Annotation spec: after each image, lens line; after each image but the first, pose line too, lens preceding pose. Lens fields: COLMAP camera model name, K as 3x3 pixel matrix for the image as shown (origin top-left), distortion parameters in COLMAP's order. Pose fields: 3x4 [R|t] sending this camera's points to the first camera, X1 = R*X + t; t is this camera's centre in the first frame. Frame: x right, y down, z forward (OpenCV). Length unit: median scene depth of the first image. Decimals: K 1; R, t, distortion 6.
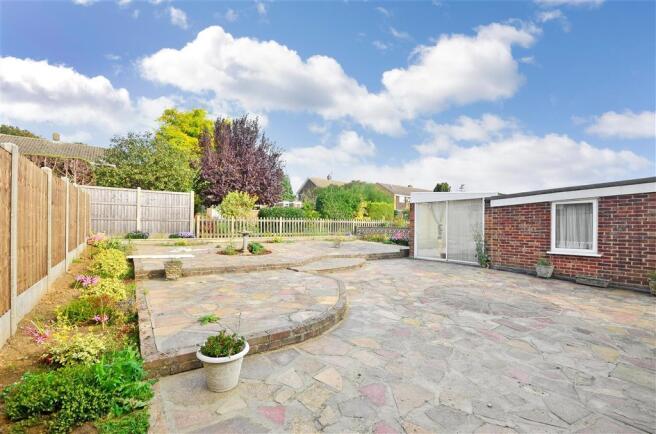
lens RADIAL K [[288.3, 0, 313.7], [0, 288.3, 227.9], [0, 0, 1]] dist [-0.001297, -0.001929]
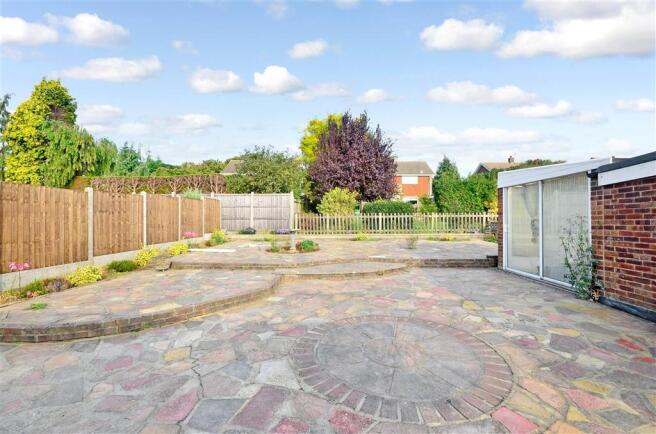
lens RADIAL K [[288.3, 0, 326.6], [0, 288.3, 217.6], [0, 0, 1]] dist [-0.001297, -0.001929]
pose [[0.814330, -0.018341, -0.580112, 0.428844], [0.008168, 0.999764, -0.020143, -0.006614], [0.580344, 0.011665, 0.814288, 0.233149]]
